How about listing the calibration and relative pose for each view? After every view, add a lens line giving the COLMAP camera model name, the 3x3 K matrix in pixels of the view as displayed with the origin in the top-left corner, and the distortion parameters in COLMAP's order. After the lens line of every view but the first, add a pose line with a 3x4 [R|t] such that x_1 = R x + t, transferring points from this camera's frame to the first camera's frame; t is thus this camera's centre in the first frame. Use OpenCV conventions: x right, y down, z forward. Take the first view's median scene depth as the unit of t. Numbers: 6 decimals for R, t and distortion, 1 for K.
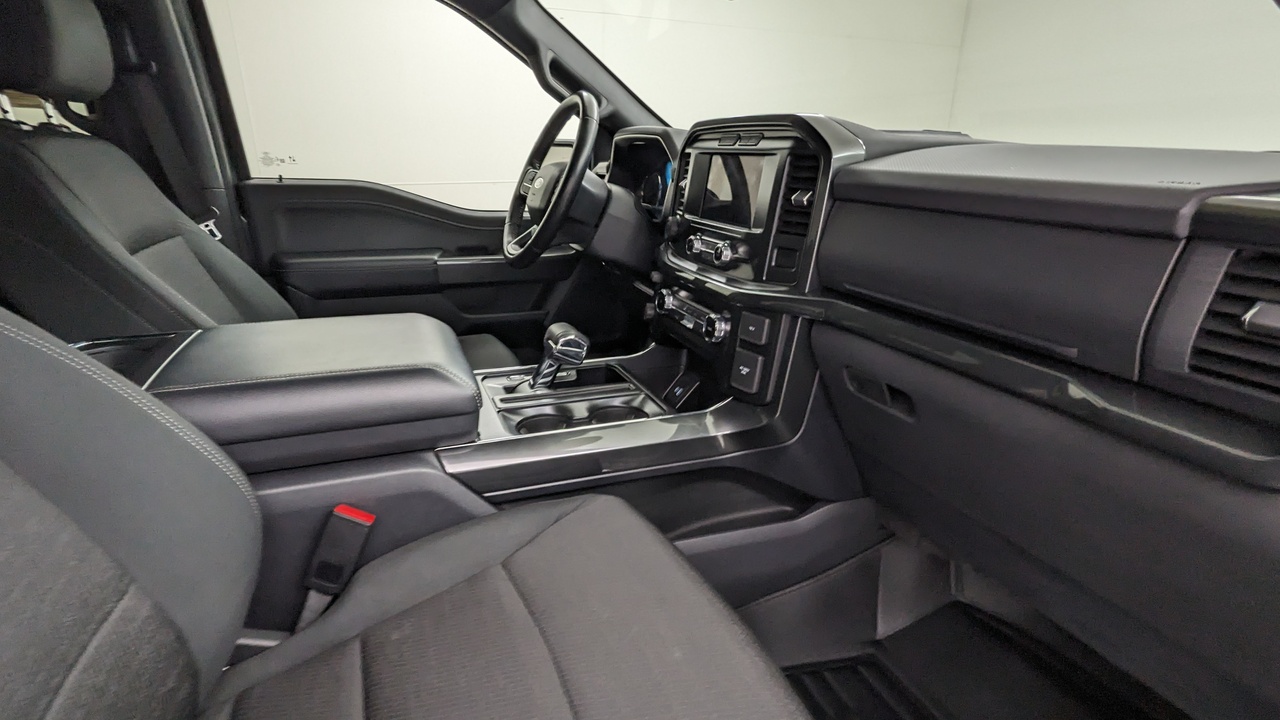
lens RADIAL K [[615.3, 0, 636.9], [0, 615.3, 358.0], [0, 0, 1]] dist [0.002452, -0.002465]
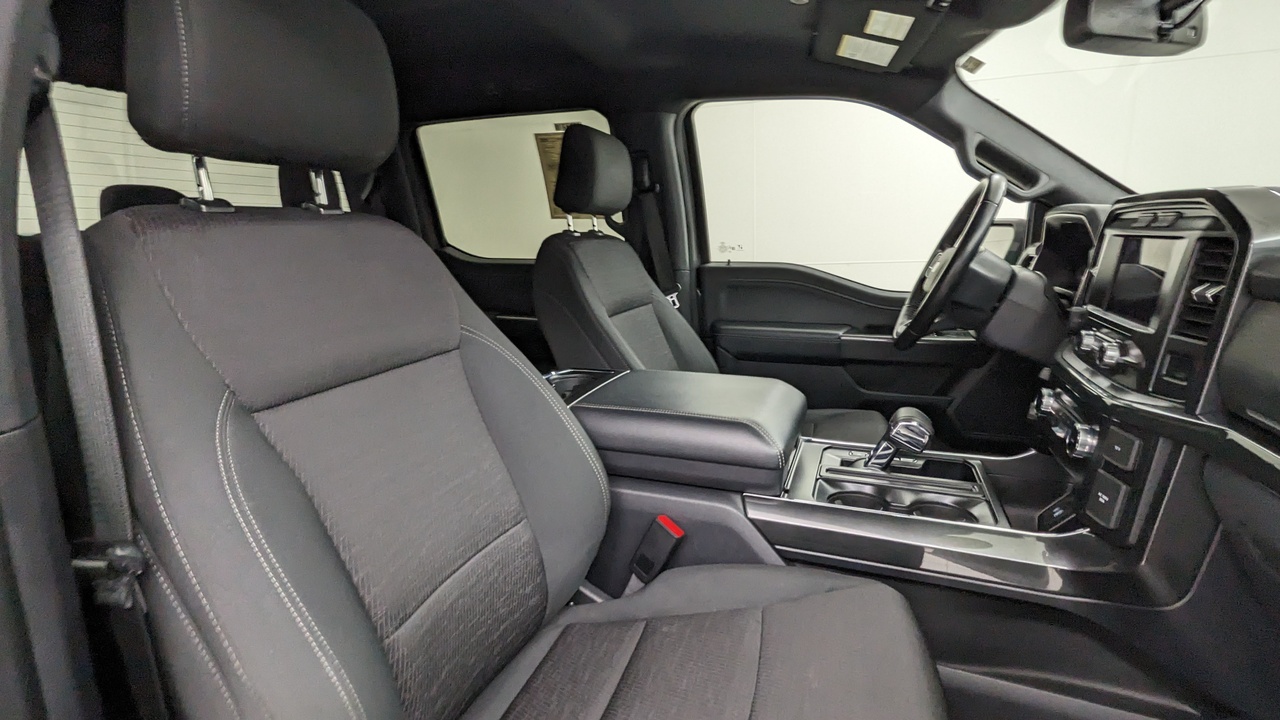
lens RADIAL K [[615.3, 0, 638.3], [0, 615.3, 356.5], [0, 0, 1]] dist [0.002452, -0.002465]
pose [[0.730407, 0.100598, -0.675563, 0.239583], [-0.180426, 0.982378, -0.048788, -0.011981], [0.658751, 0.157524, 0.735686, -0.025017]]
